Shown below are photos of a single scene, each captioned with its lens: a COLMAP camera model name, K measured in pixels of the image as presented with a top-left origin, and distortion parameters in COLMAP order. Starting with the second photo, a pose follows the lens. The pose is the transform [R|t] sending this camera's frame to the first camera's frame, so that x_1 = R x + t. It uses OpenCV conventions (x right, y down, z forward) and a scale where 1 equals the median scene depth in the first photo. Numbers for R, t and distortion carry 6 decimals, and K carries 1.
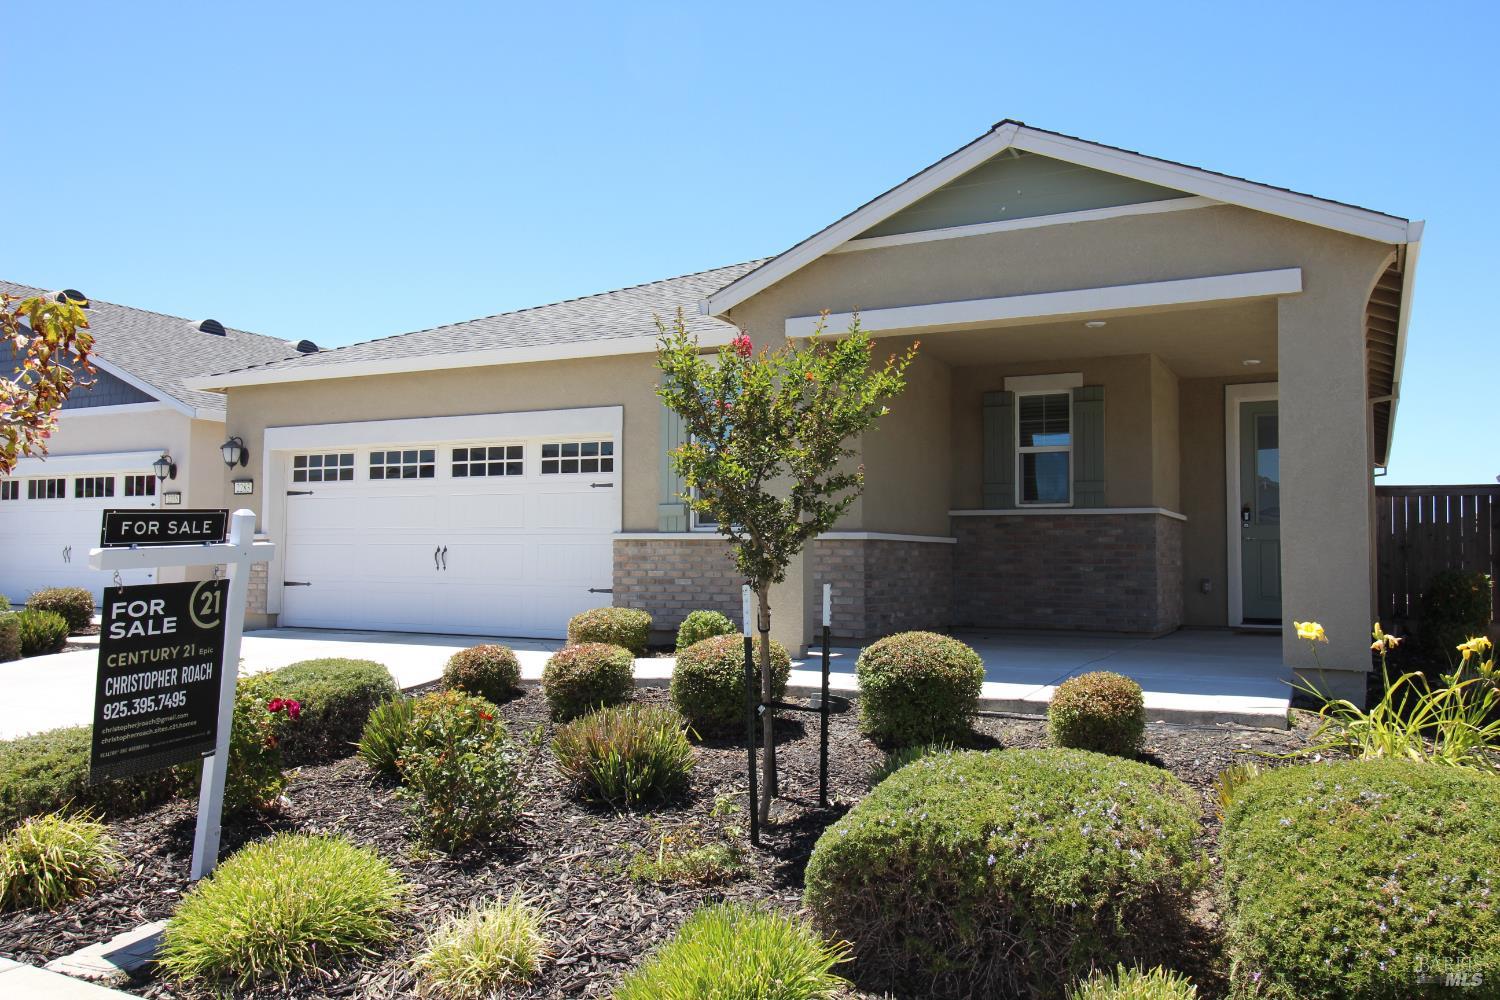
lens RADIAL K [[1179.8, 0, 757.0], [0, 1179.8, 480.5], [0, 0, 1]] dist [0.003799, 0.000258]
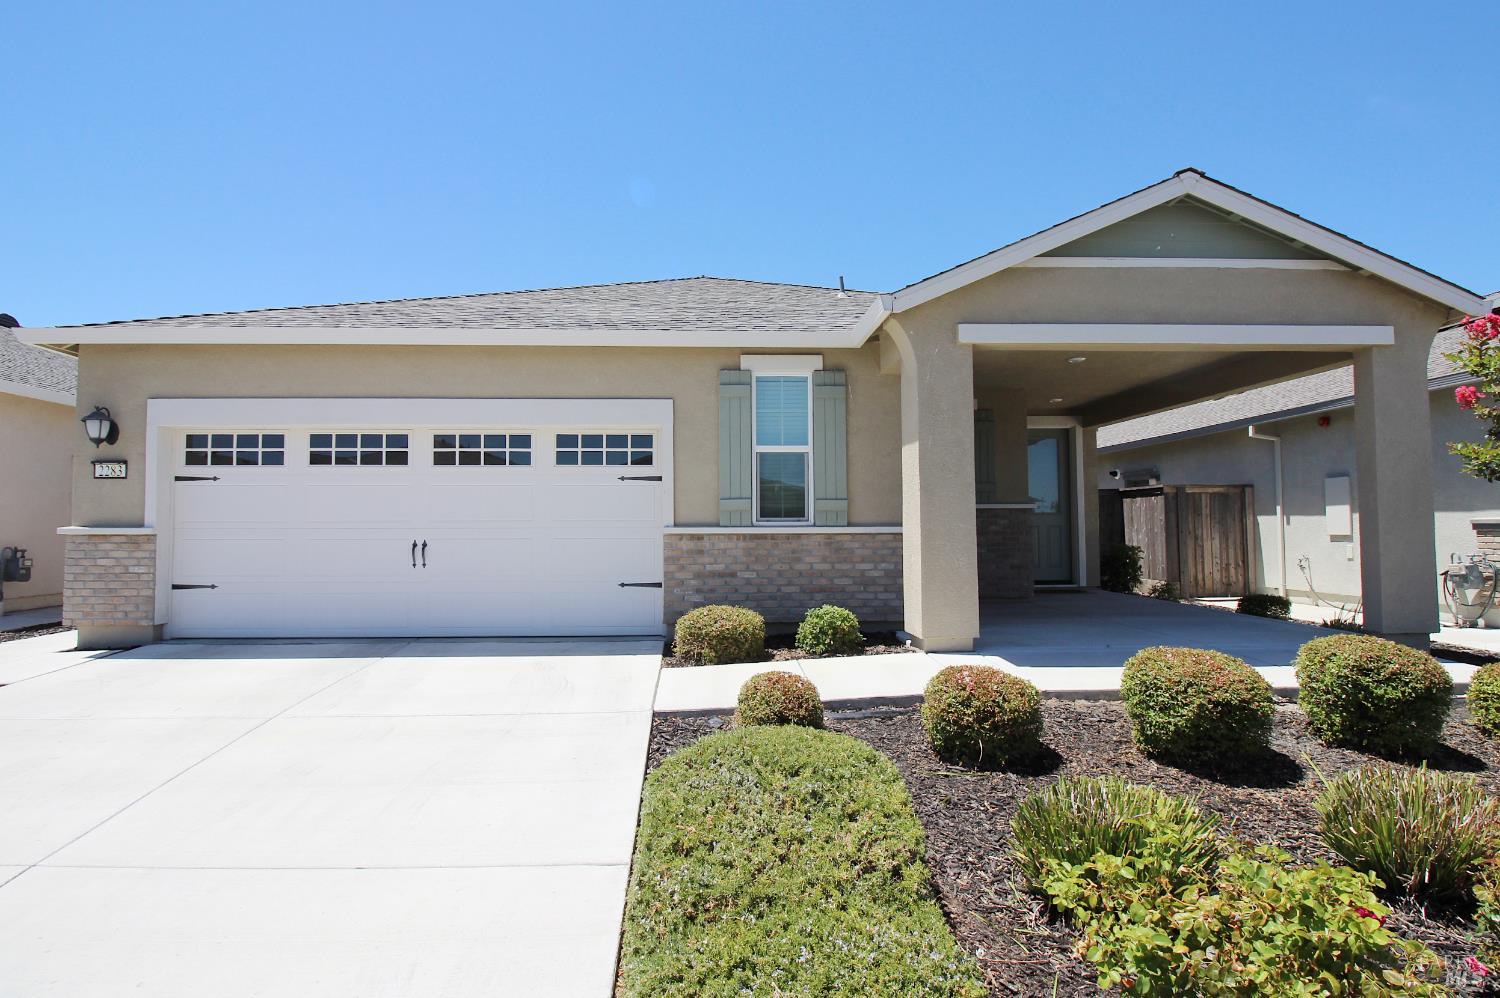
lens RADIAL K [[770.4, 0, 703.0], [0, 770.4, 495.4], [0, 0, 1]] dist [-0.002049, -0.011262]
pose [[0.874717, 0.009451, 0.484542, -0.390948], [-0.022577, 0.999519, 0.021262, 0.003239], [-0.484108, -0.029537, 0.874510, 0.402855]]
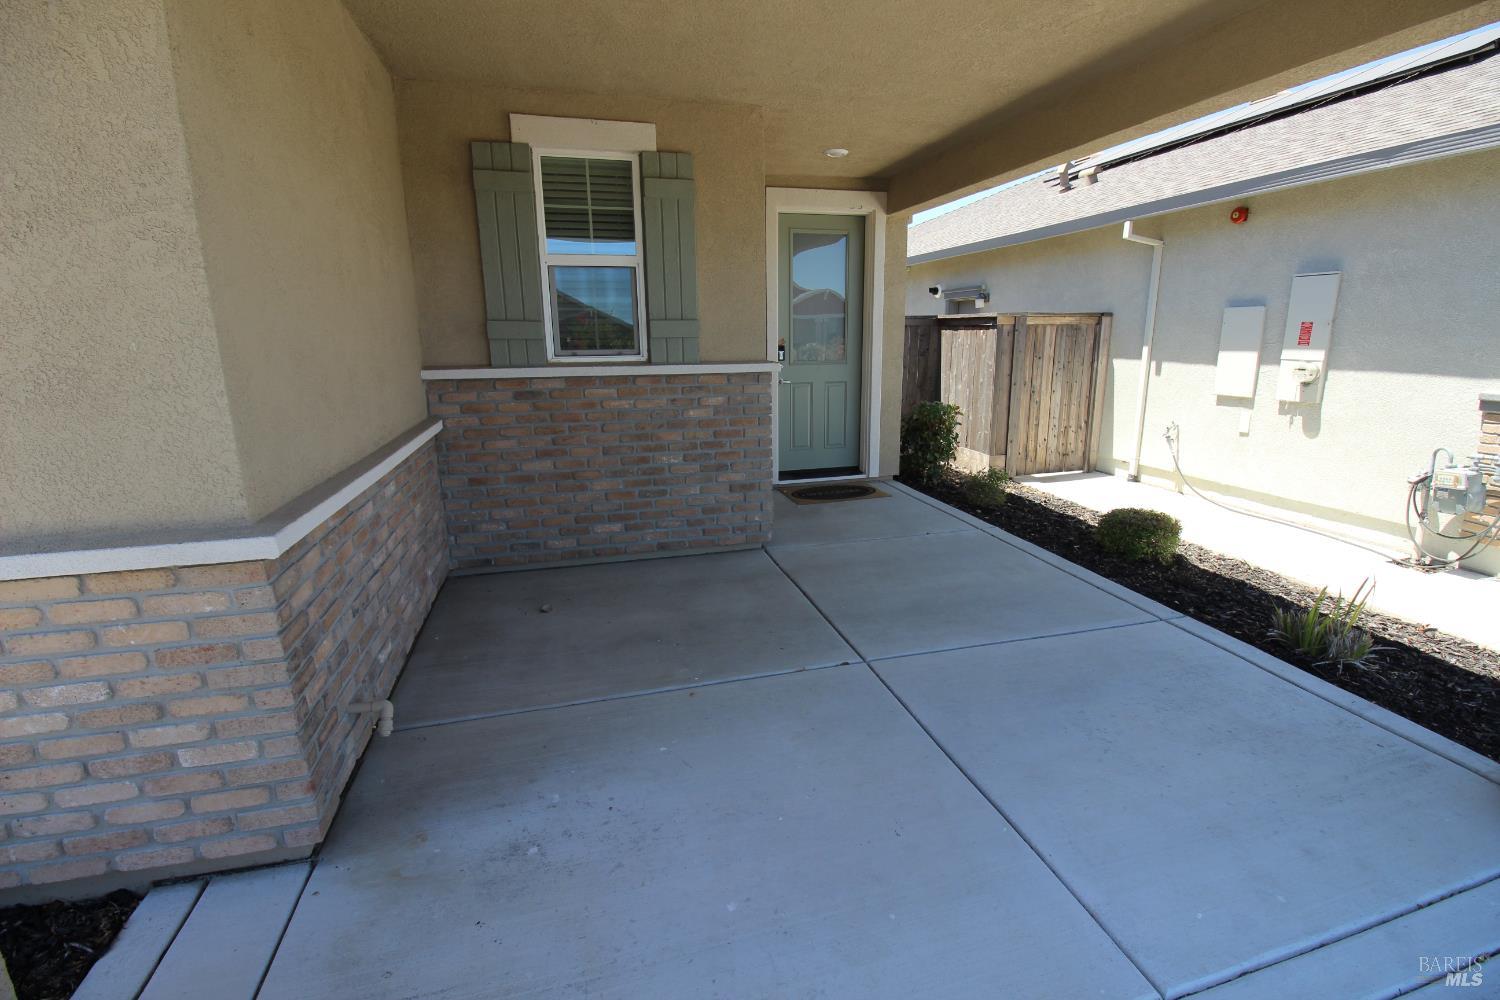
lens RADIAL K [[693.0, 0, 764.7], [0, 693.0, 487.9], [0, 0, 1]] dist [0.007173, -0.016669]
pose [[0.726929, -0.164855, 0.666631, 0.059057], [-0.033337, 0.961141, 0.274038, -0.015521], [-0.685903, -0.221429, 0.693185, 0.684993]]
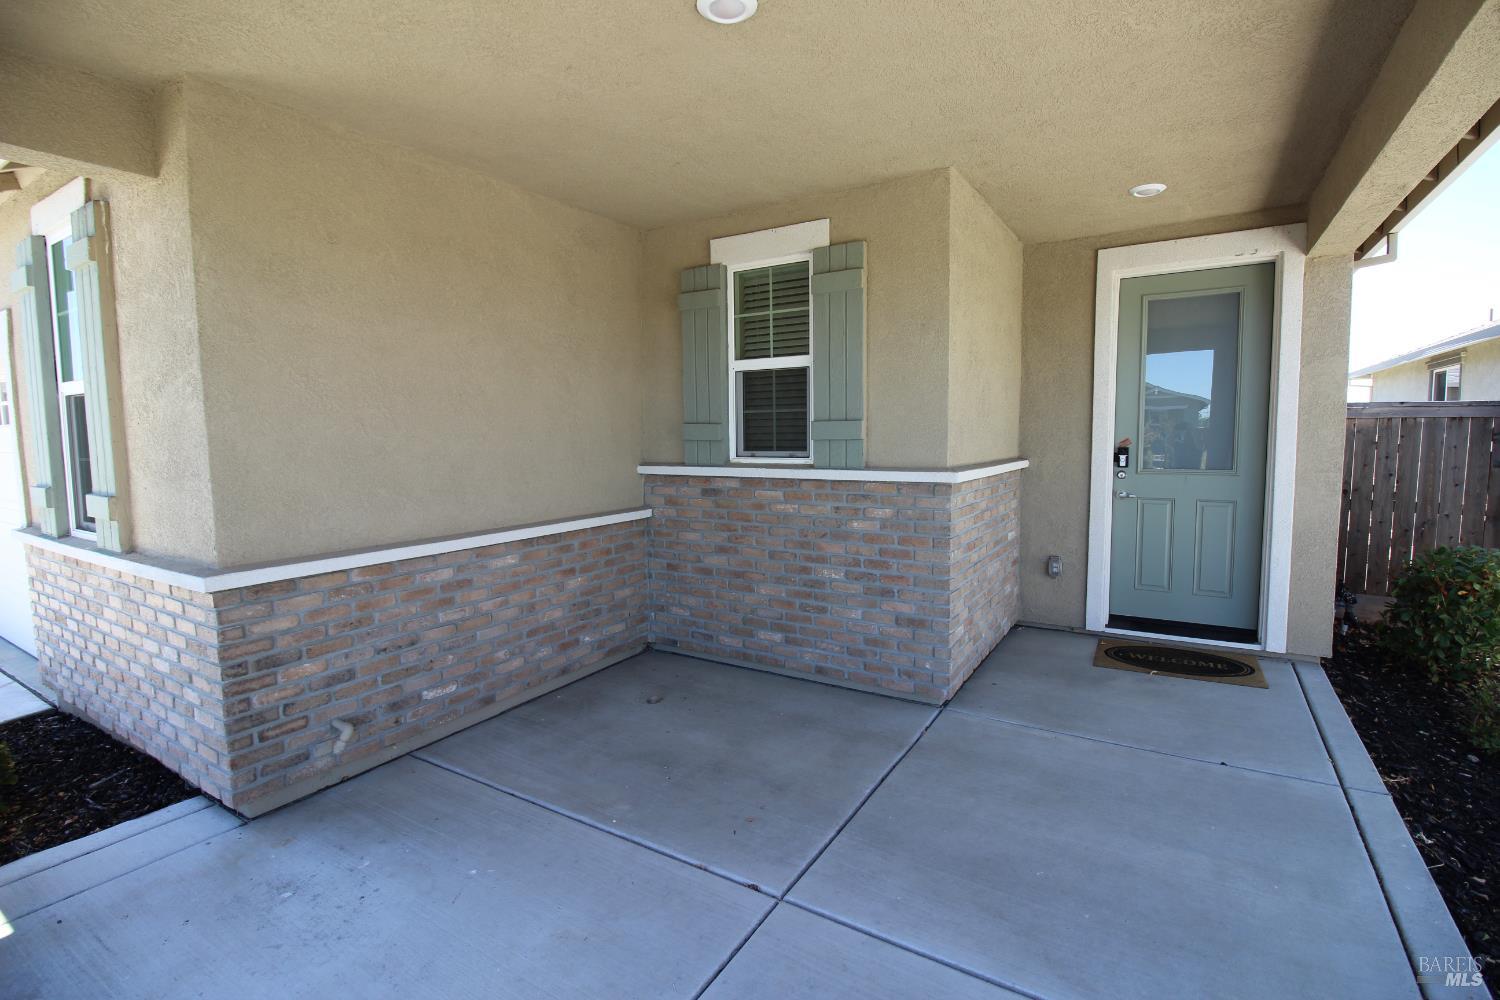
lens RADIAL K [[693.0, 0, 764.7], [0, 693.0, 487.9], [0, 0, 1]] dist [0.007173, -0.016669]
pose [[0.997703, -0.015932, -0.065839, 0.263578], [0.025787, 0.988096, 0.151662, -0.018034], [0.062639, -0.153011, 0.986237, 0.659461]]
